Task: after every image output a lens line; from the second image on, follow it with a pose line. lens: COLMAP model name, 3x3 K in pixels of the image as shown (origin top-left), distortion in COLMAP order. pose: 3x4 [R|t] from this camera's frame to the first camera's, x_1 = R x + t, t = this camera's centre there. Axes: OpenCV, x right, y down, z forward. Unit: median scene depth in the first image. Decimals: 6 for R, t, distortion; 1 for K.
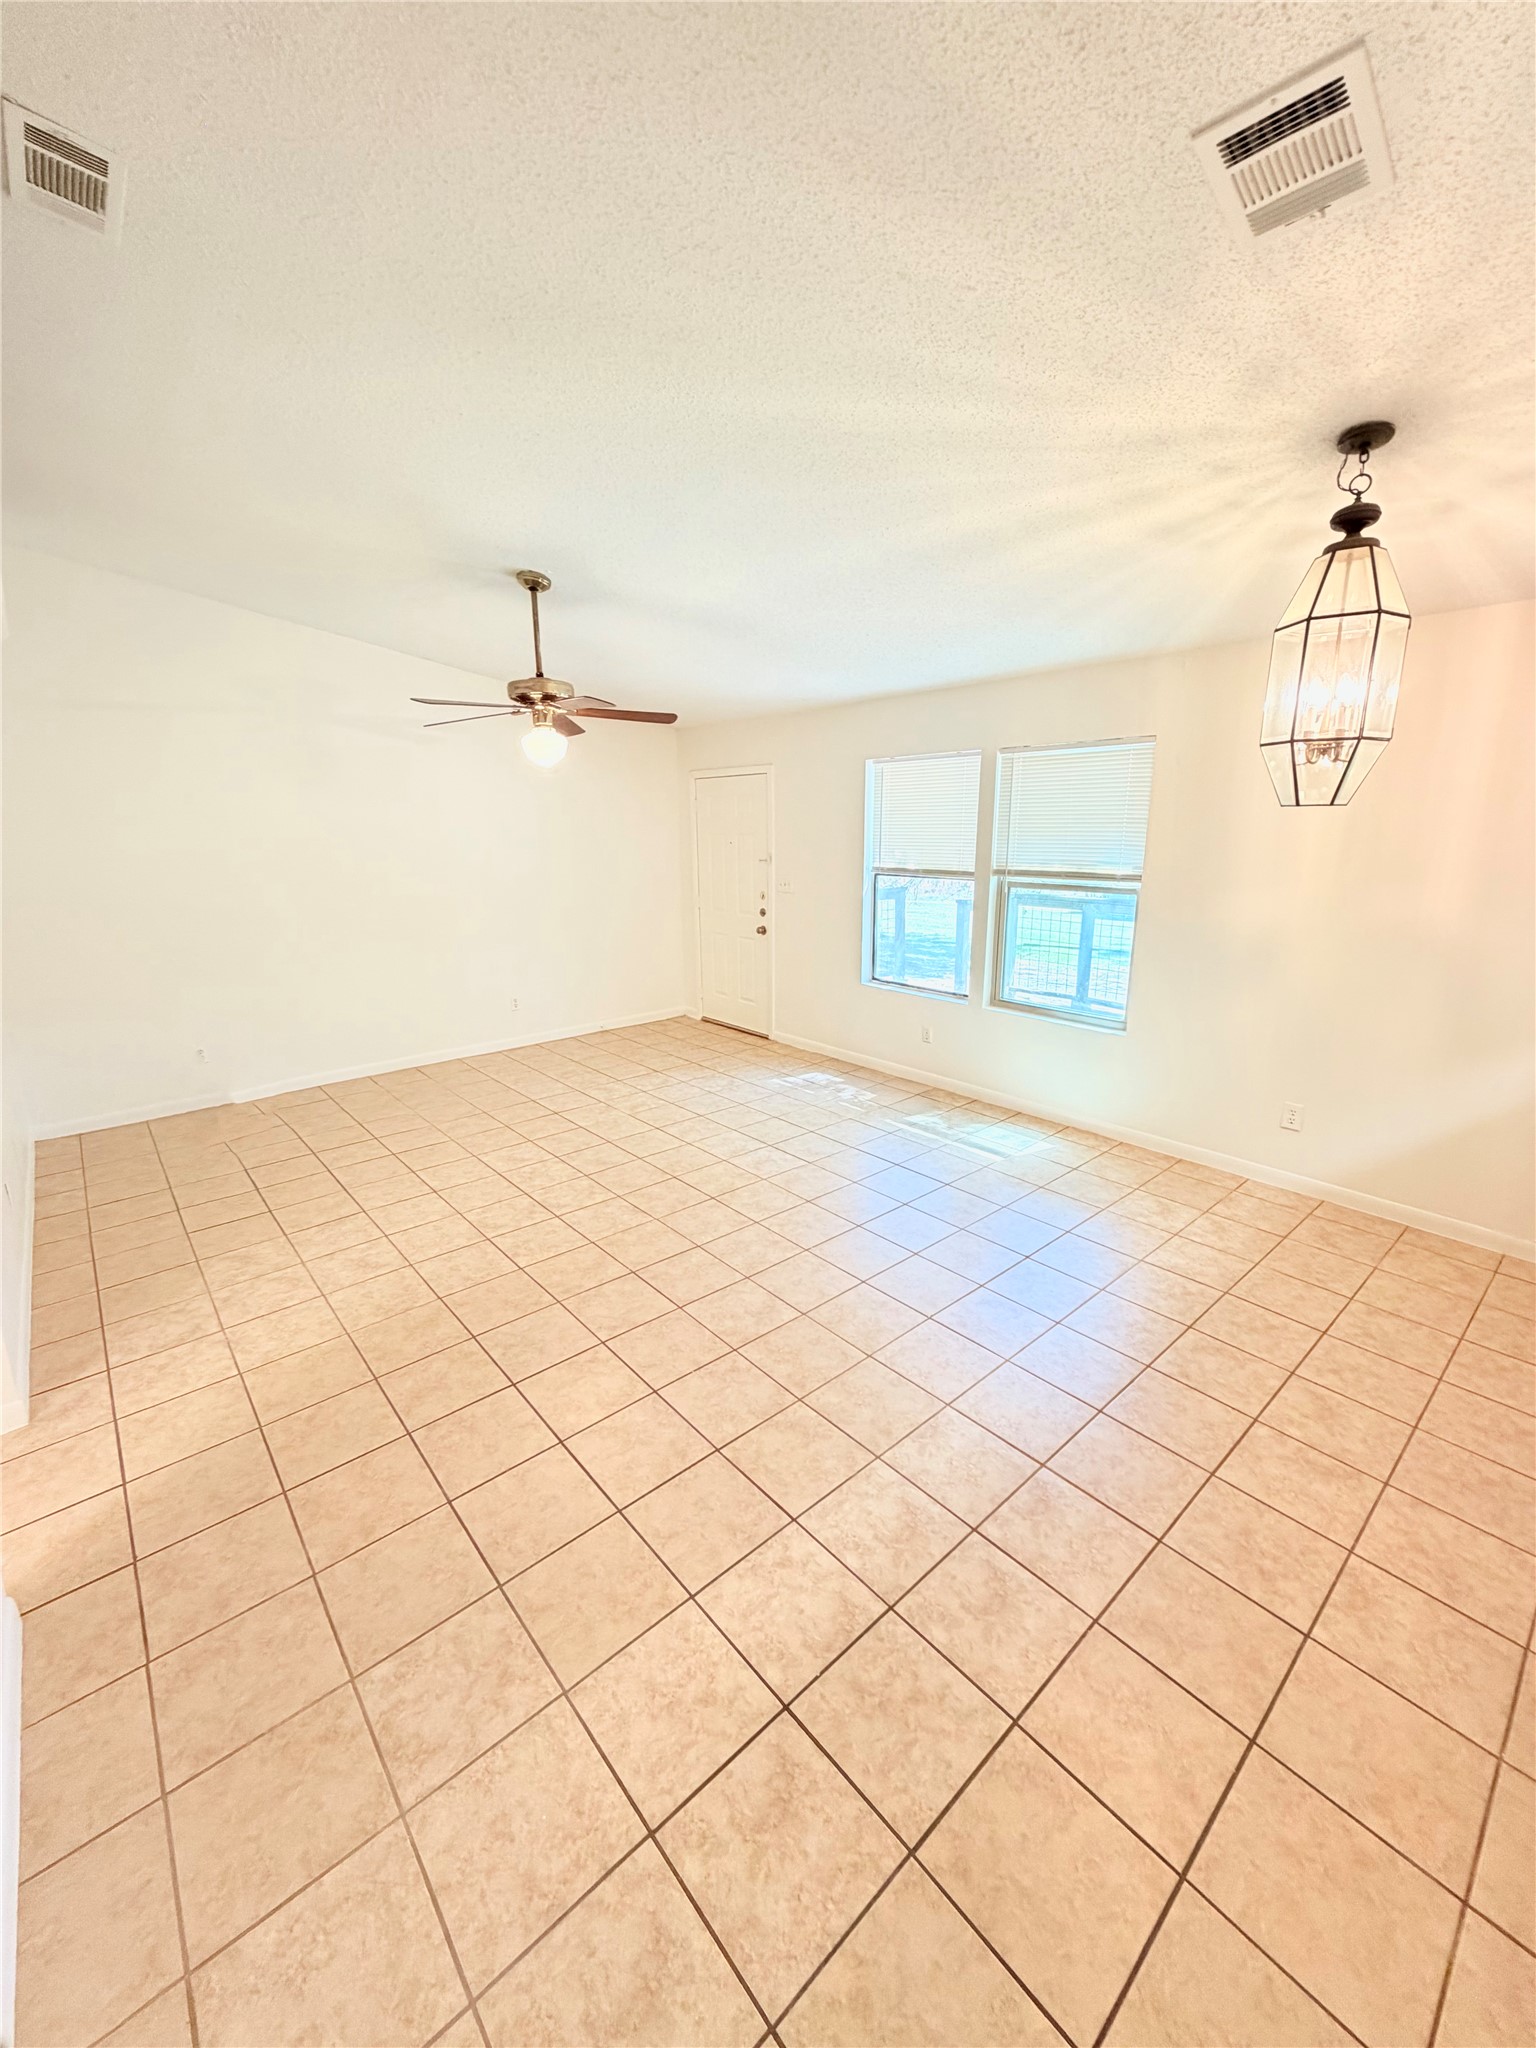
lens RADIAL K [[817.9, 0, 774.2], [0, 817.9, 1022.4], [0, 0, 1]] dist [0.003024, -0.000235]
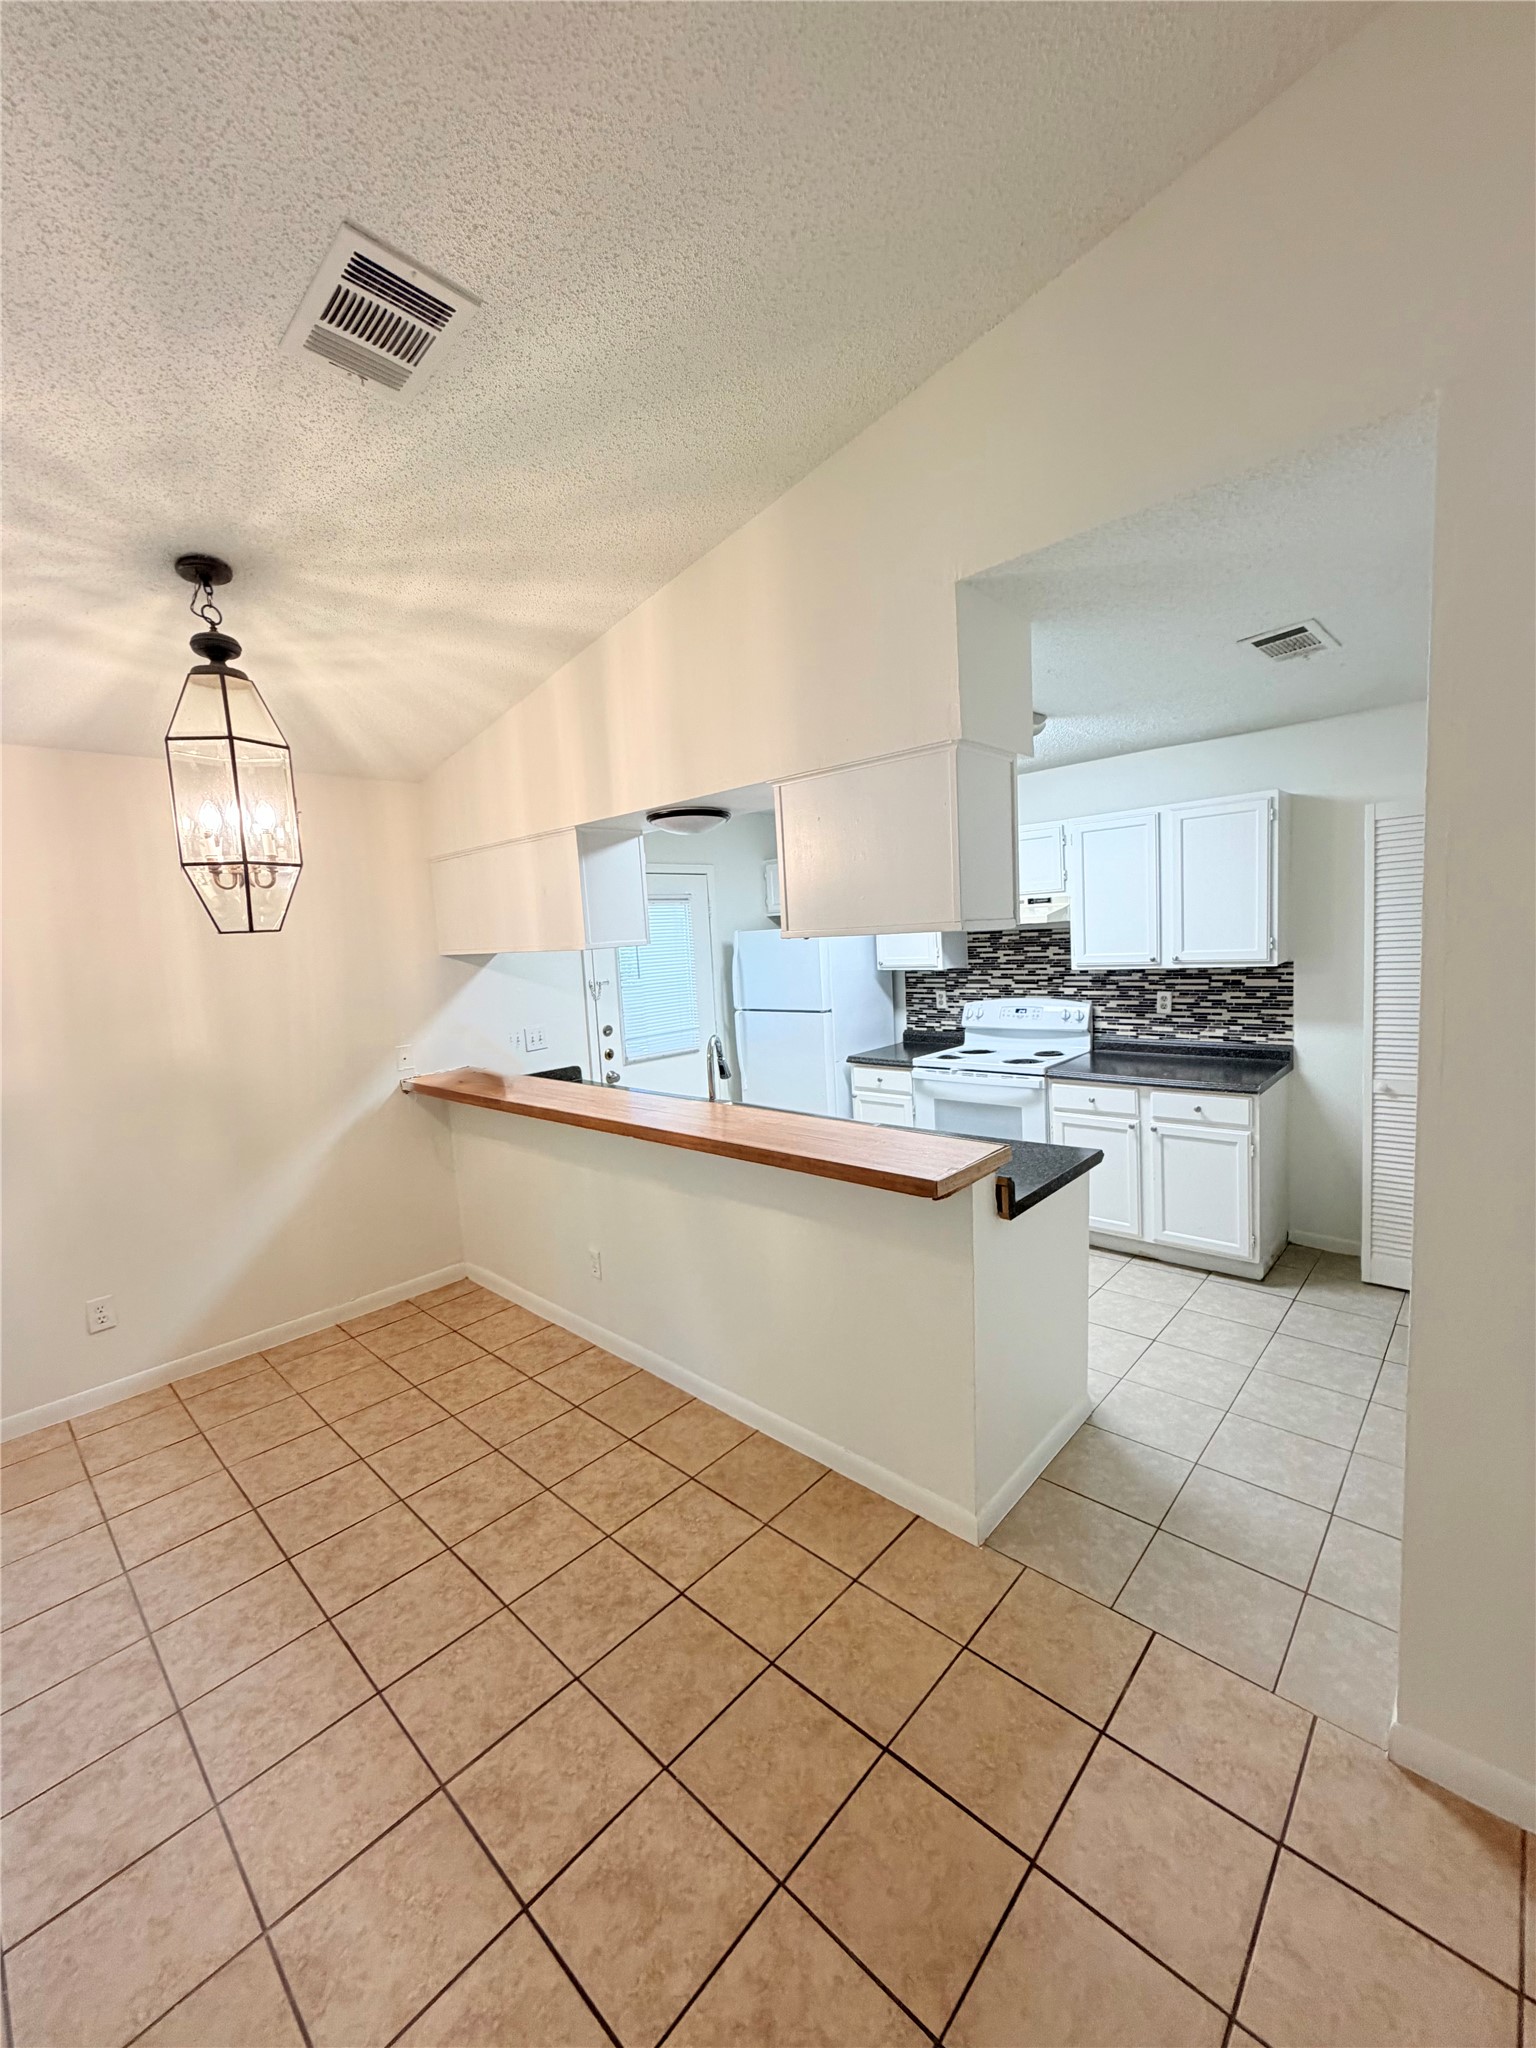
lens RADIAL K [[817.9, 0, 761.6], [0, 817.9, 1023.5], [0, 0, 1]] dist [0.003024, -0.000235]
pose [[-0.090168, -0.099481, 0.990946, -0.284380], [0.292439, 0.948492, 0.121829, -0.091331], [-0.952024, 0.300776, -0.056432, 0.443057]]
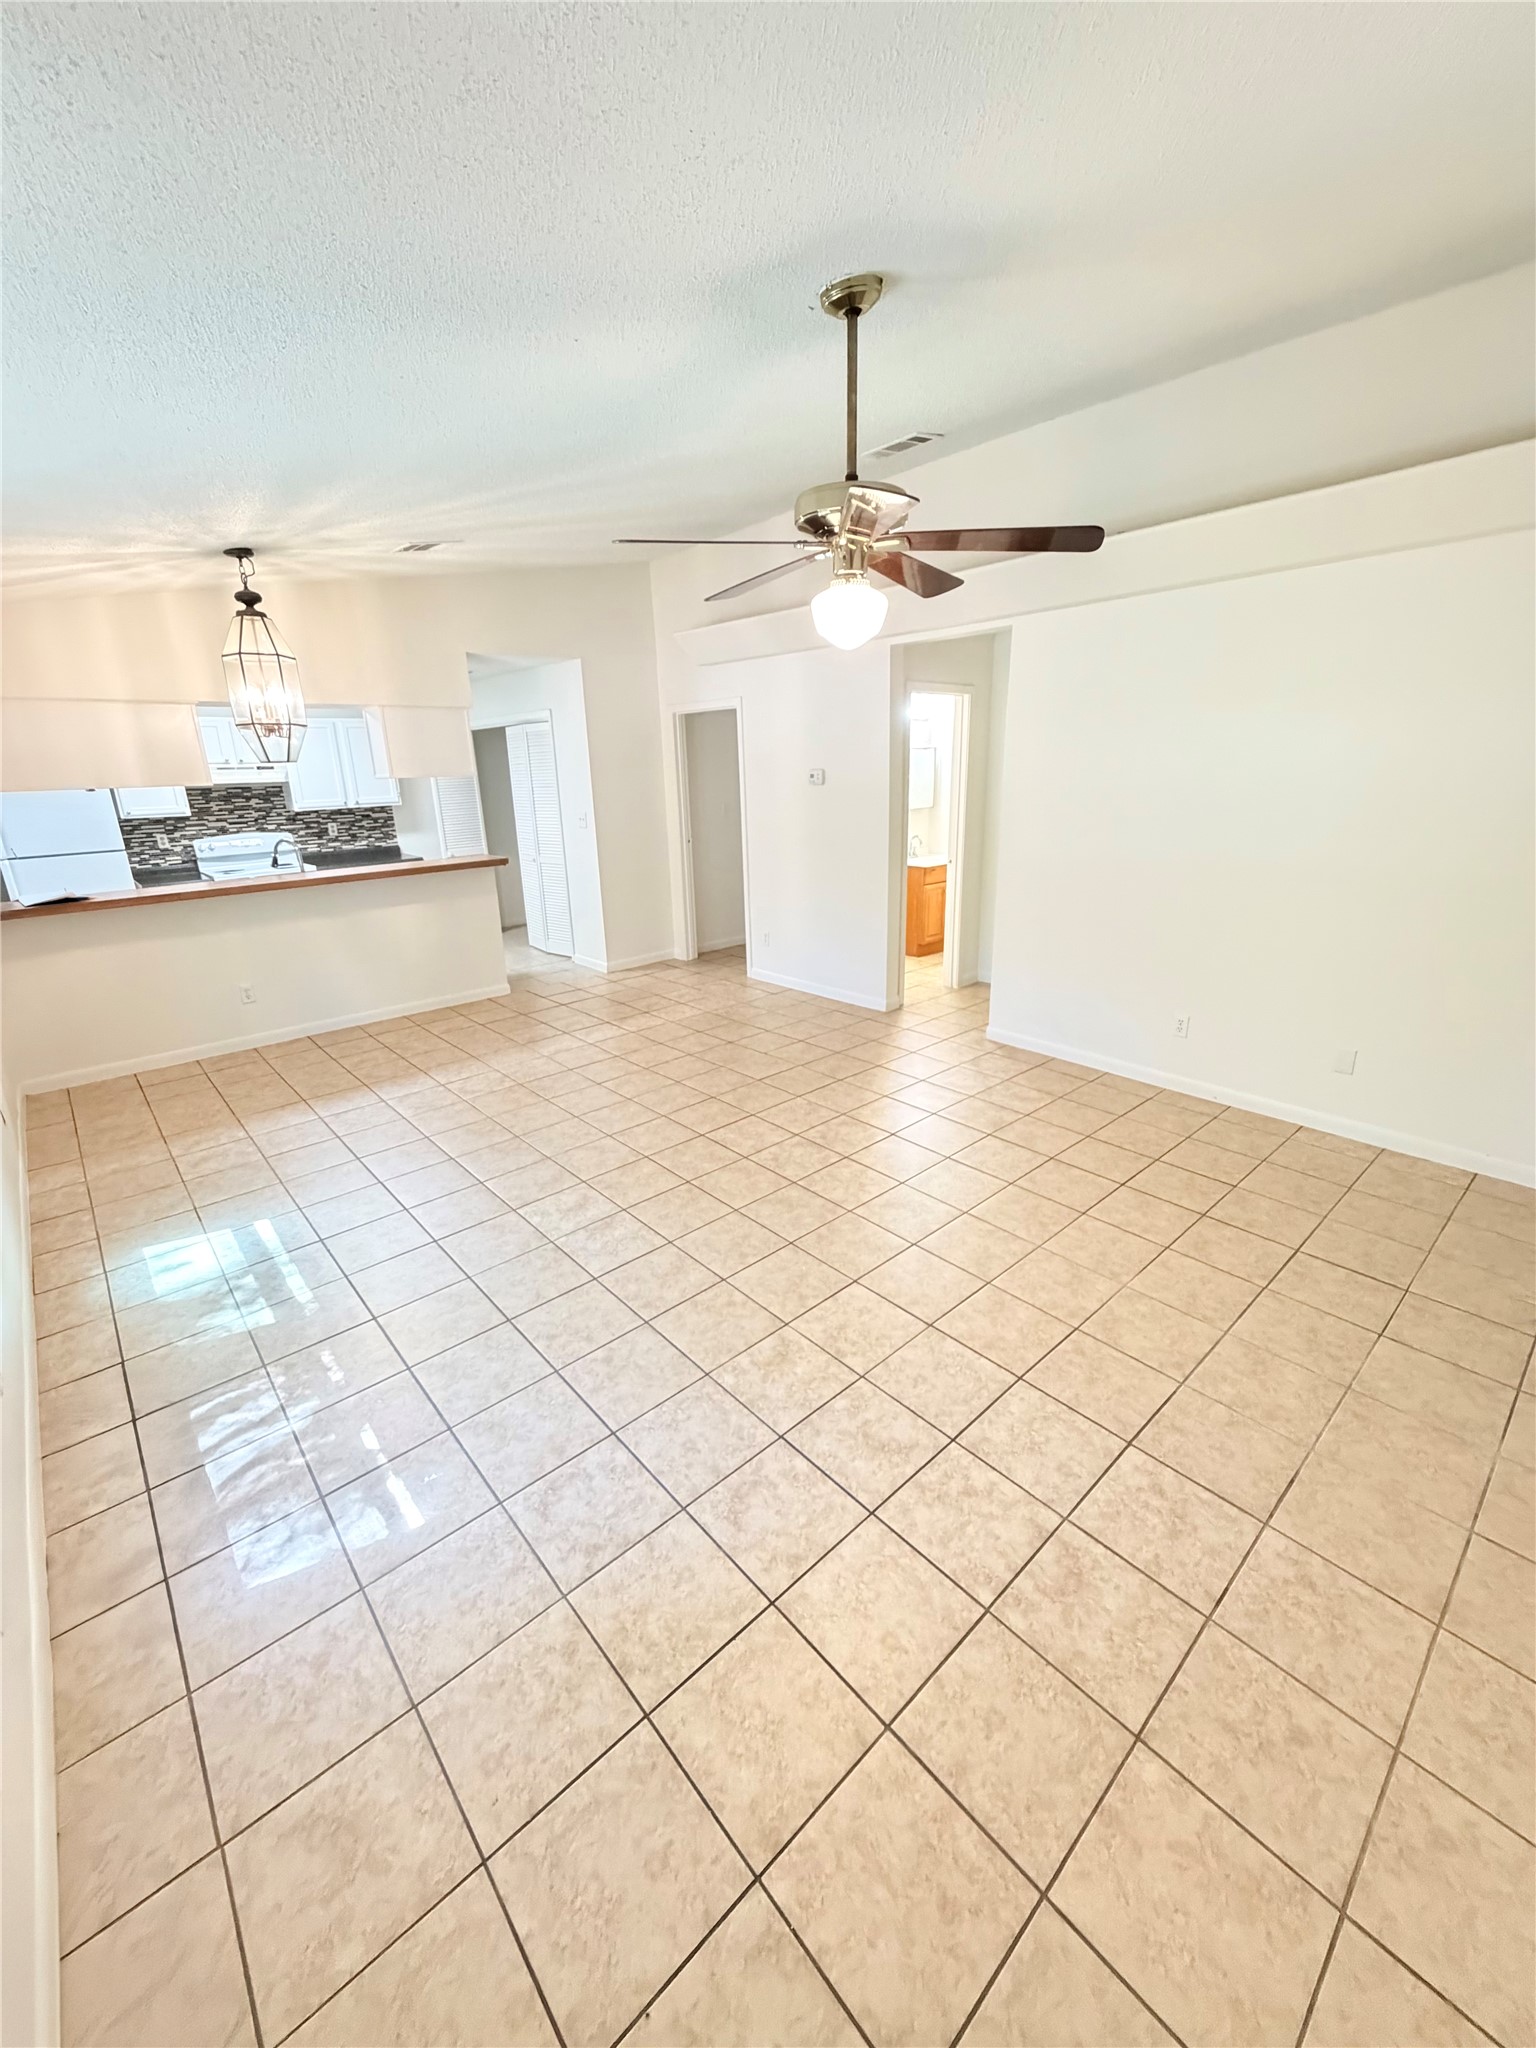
lens RADIAL K [[817.9, 0, 759.2], [0, 817.9, 1023.2], [0, 0, 1]] dist [0.003024, -0.000235]
pose [[-0.999378, 0.032664, 0.013300, -0.302994], [0.034804, 0.852502, 0.521564, -0.556824], [0.005698, 0.521703, -0.853108, 2.336328]]
